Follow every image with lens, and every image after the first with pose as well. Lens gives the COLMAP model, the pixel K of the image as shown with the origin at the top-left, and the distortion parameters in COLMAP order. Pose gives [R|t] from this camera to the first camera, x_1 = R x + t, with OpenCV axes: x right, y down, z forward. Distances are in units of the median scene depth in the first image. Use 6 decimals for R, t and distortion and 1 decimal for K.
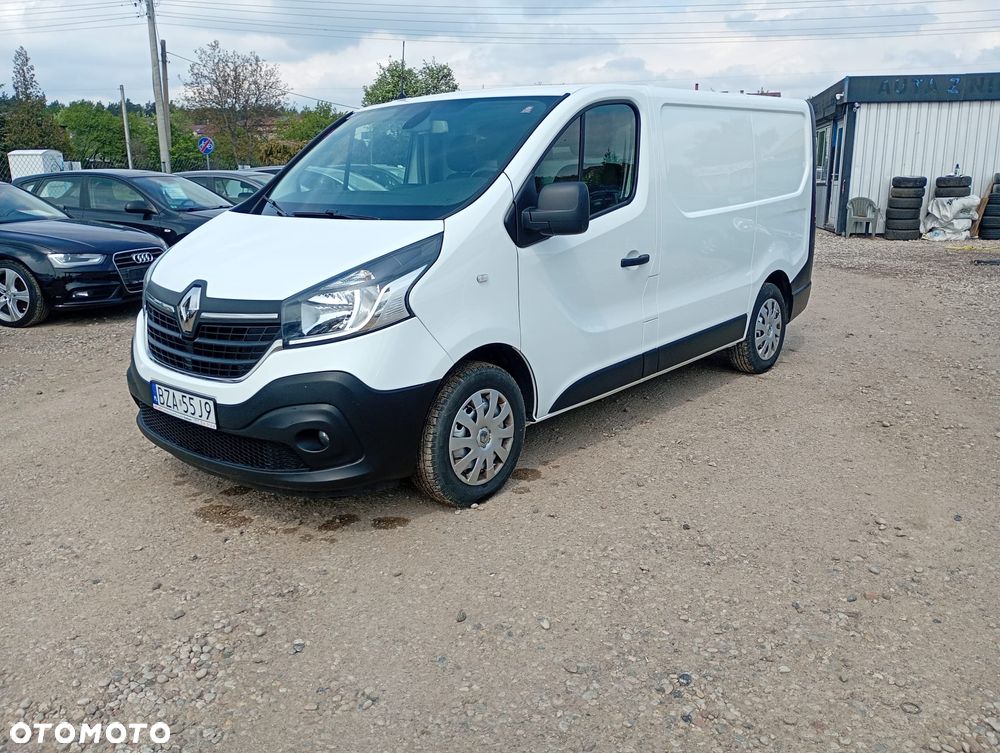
lens RADIAL K [[825.8, 0, 499.3], [0, 825.8, 373.9], [0, 0, 1]] dist [0.060029, -0.077683]
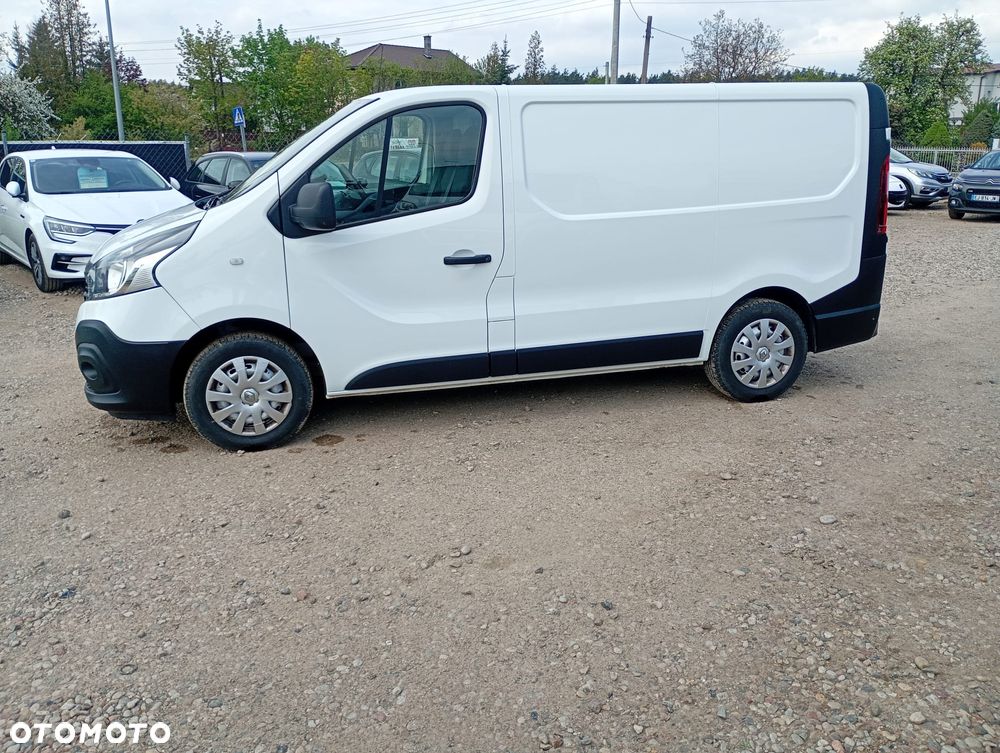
lens RADIAL K [[825.8, 0, 500.1], [0, 825.8, 380.1], [0, 0, 1]] dist [0.060029, -0.077683]
pose [[0.825859, 0.164817, -0.539251, 0.932616], [-0.141754, 0.986301, 0.084358, -0.099389], [0.545768, 0.006773, 0.837909, 0.206196]]
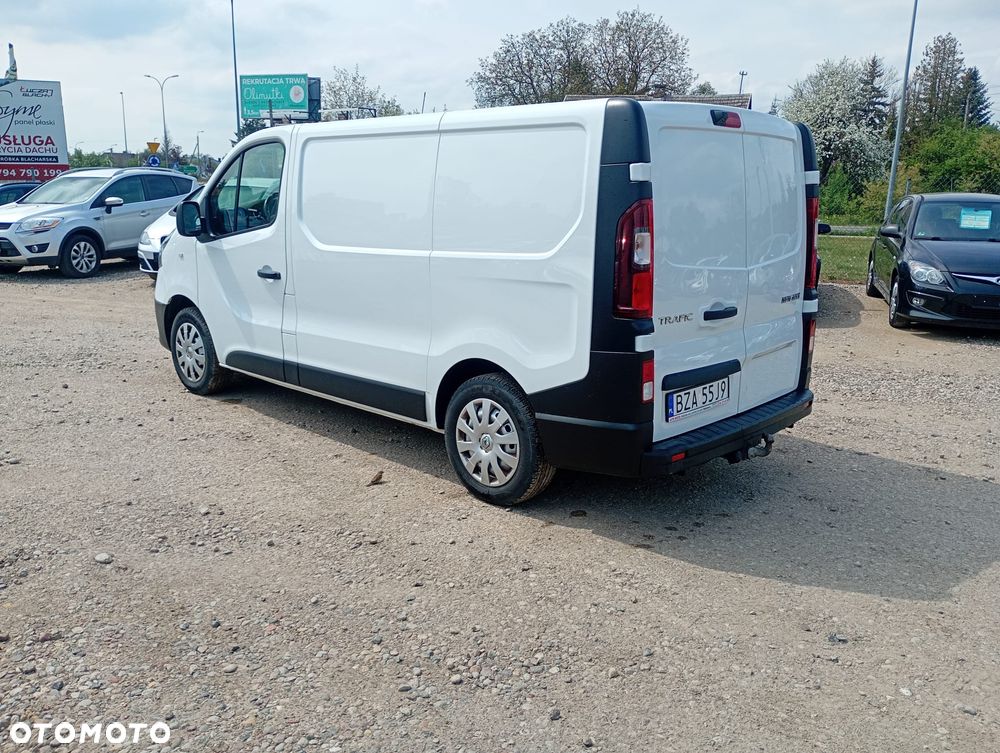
lens RADIAL K [[825.8, 0, 497.6], [0, 825.8, 370.3], [0, 0, 1]] dist [0.060029, -0.077683]
pose [[-0.048003, 0.234679, -0.970887, 1.598107], [-0.255238, 0.936855, 0.239072, -0.451556], [0.965686, 0.259284, 0.014927, 1.610512]]
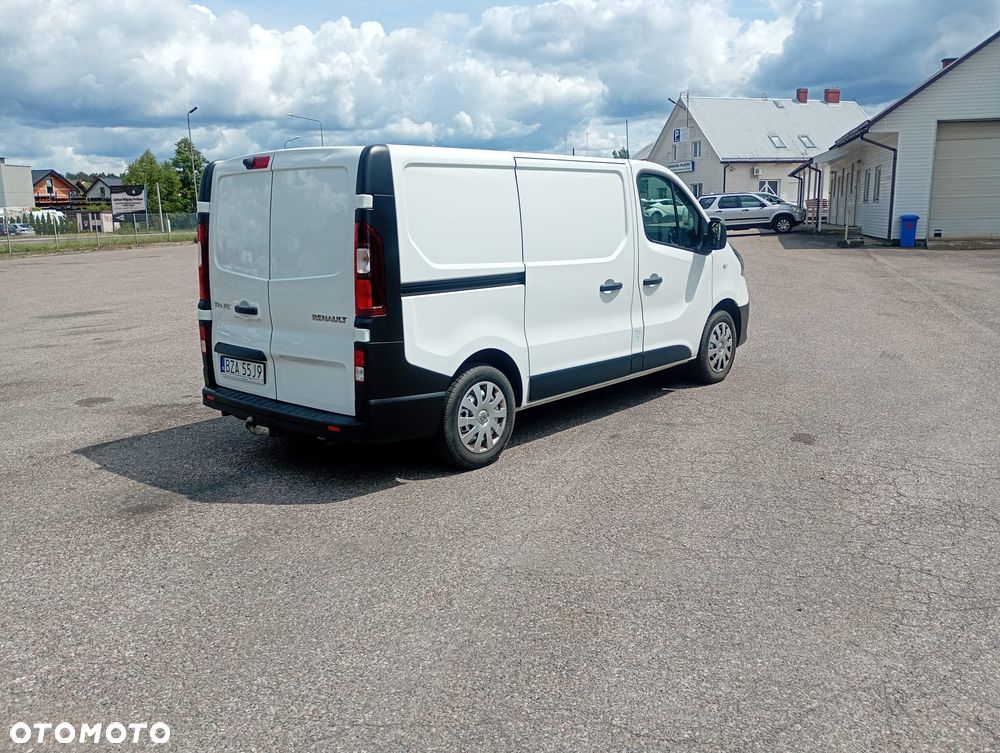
lens RADIAL K [[825.8, 0, 493.9], [0, 825.8, 372.0], [0, 0, 1]] dist [0.060029, -0.077683]
pose [[-0.998807, 0.039517, 0.028692, 0.096047], [0.047967, 0.904115, 0.424587, -0.817117], [-0.009163, 0.425457, -0.904932, 3.180073]]
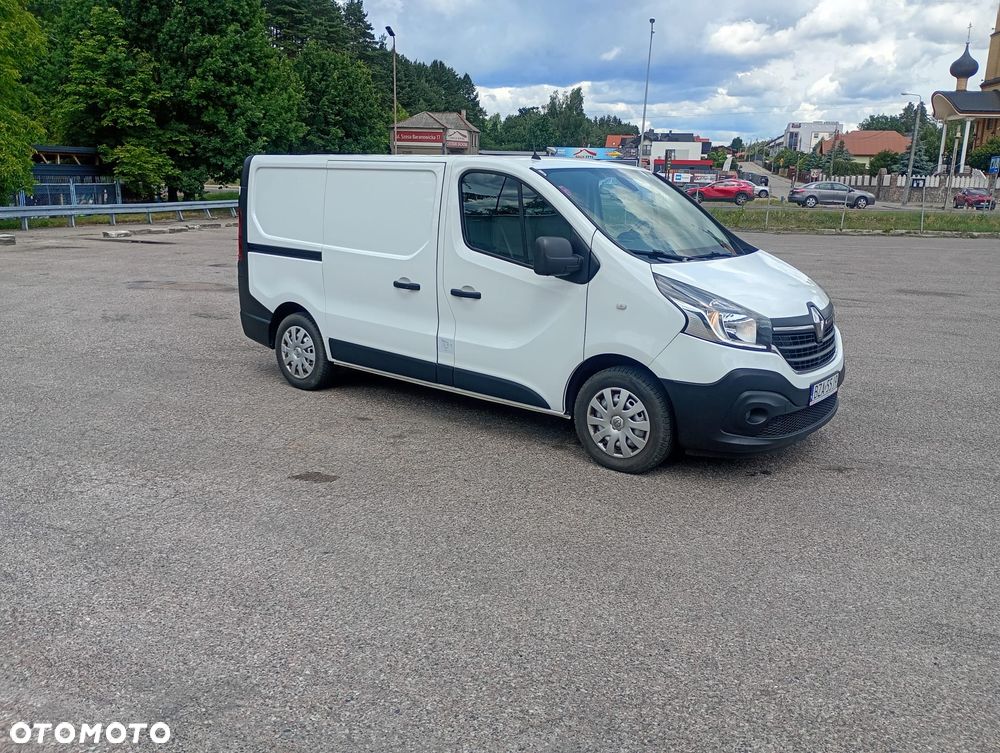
lens RADIAL K [[825.8, 0, 494.3], [0, 825.8, 372.0], [0, 0, 1]] dist [0.060029, -0.077683]
pose [[-0.031737, -0.206168, 0.978002, -1.723756], [0.227188, 0.951394, 0.207932, -0.408541], [-0.973334, 0.228789, 0.016644, 1.494924]]
